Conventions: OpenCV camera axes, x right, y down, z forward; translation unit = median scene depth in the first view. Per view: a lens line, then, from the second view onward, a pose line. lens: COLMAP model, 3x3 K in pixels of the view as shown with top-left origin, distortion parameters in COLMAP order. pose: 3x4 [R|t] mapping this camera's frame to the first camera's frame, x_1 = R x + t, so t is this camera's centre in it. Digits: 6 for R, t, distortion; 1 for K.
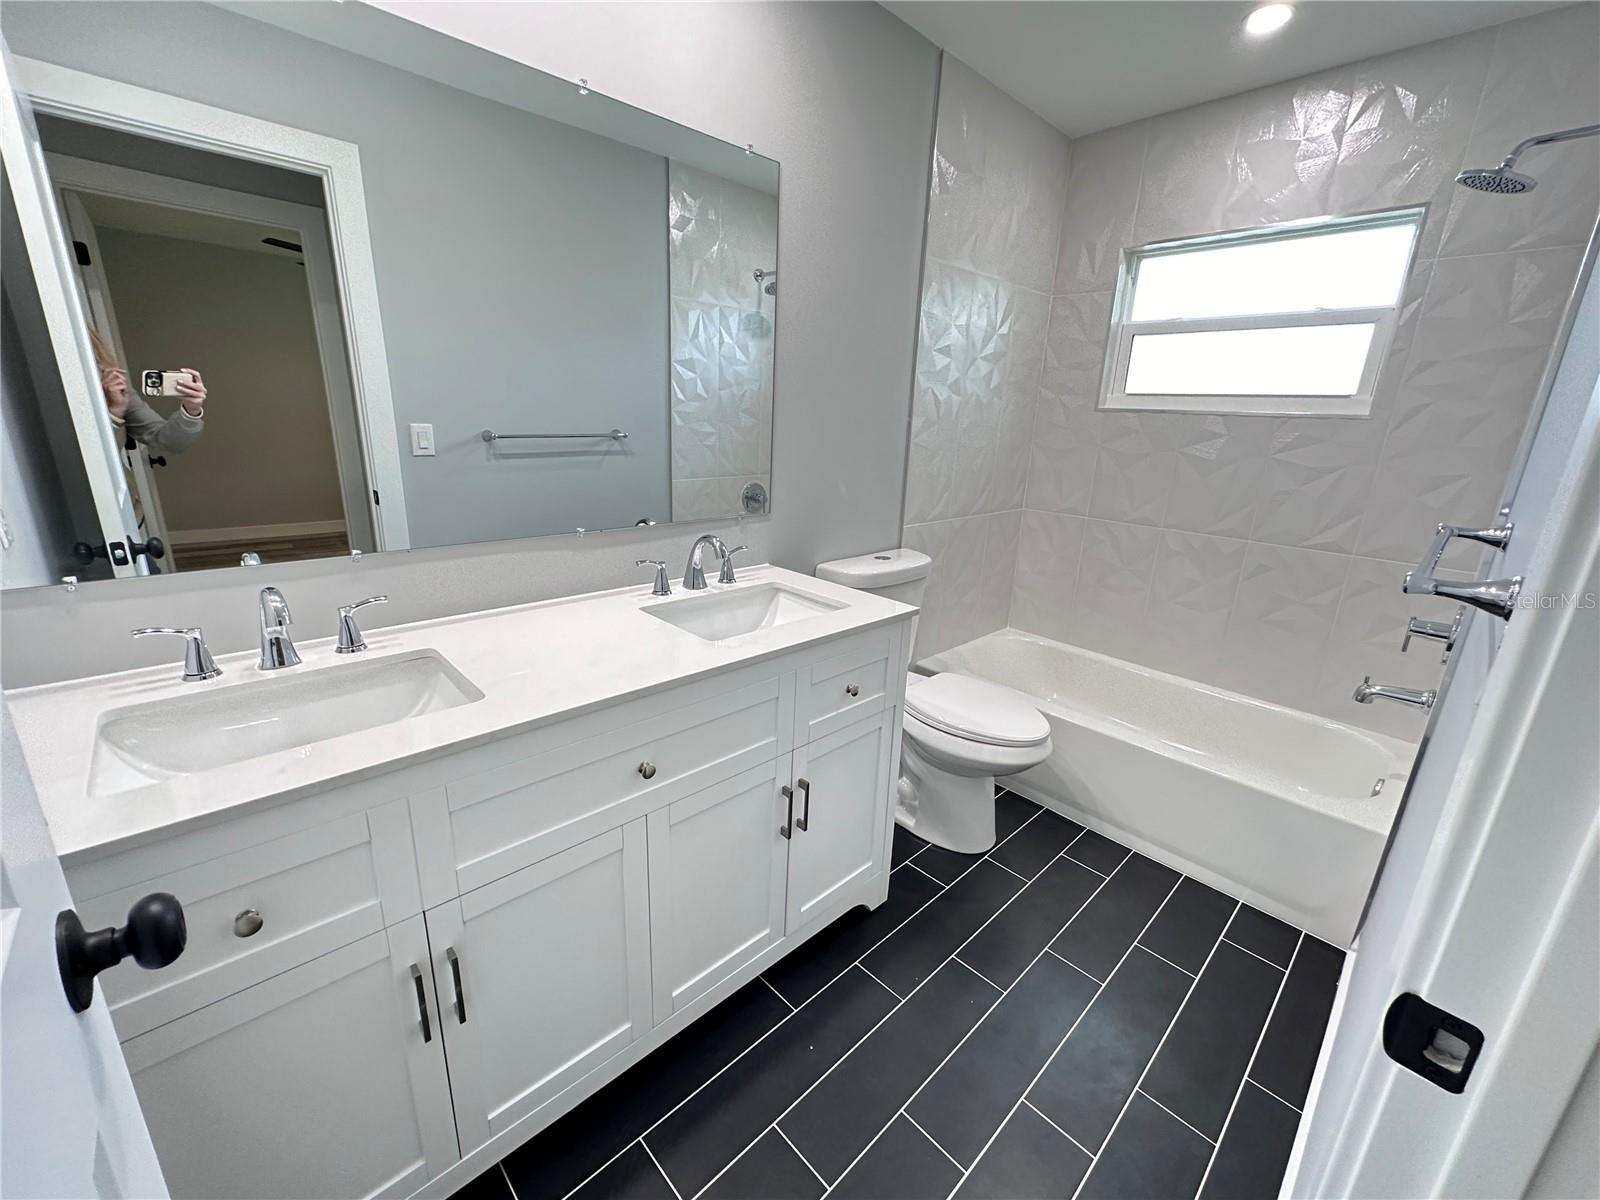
lens RADIAL K [[634.4, 0, 791.3], [0, 634.4, 599.0], [0, 0, 1]] dist [-0.006672, 0.001353]
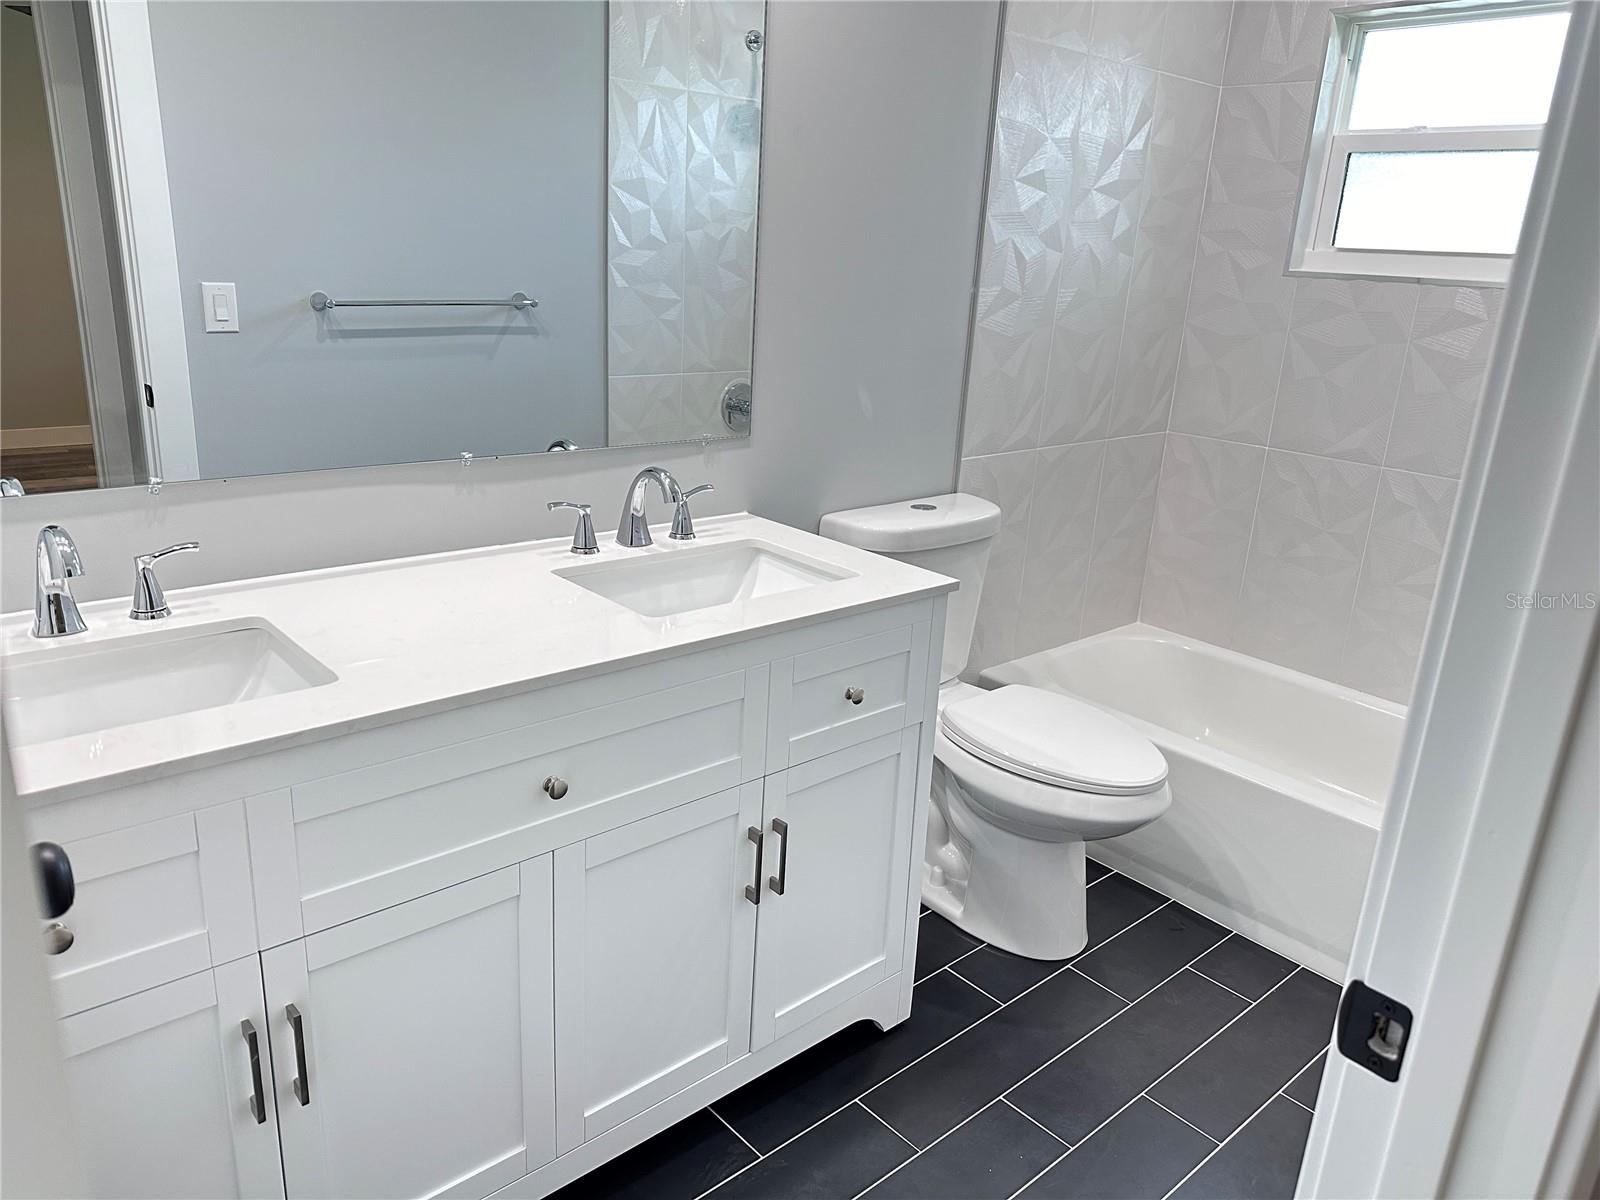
lens RADIAL K [[1123.9, 0, 793.6], [0, 1123.9, 608.7], [0, 0, 1]] dist [0.052062, -0.051109]
pose [[0.999372, 0.023053, -0.026915, 0.043861], [-0.022333, 0.999392, 0.026766, 0.012432], [0.027516, -0.026148, 0.999279, -0.164128]]
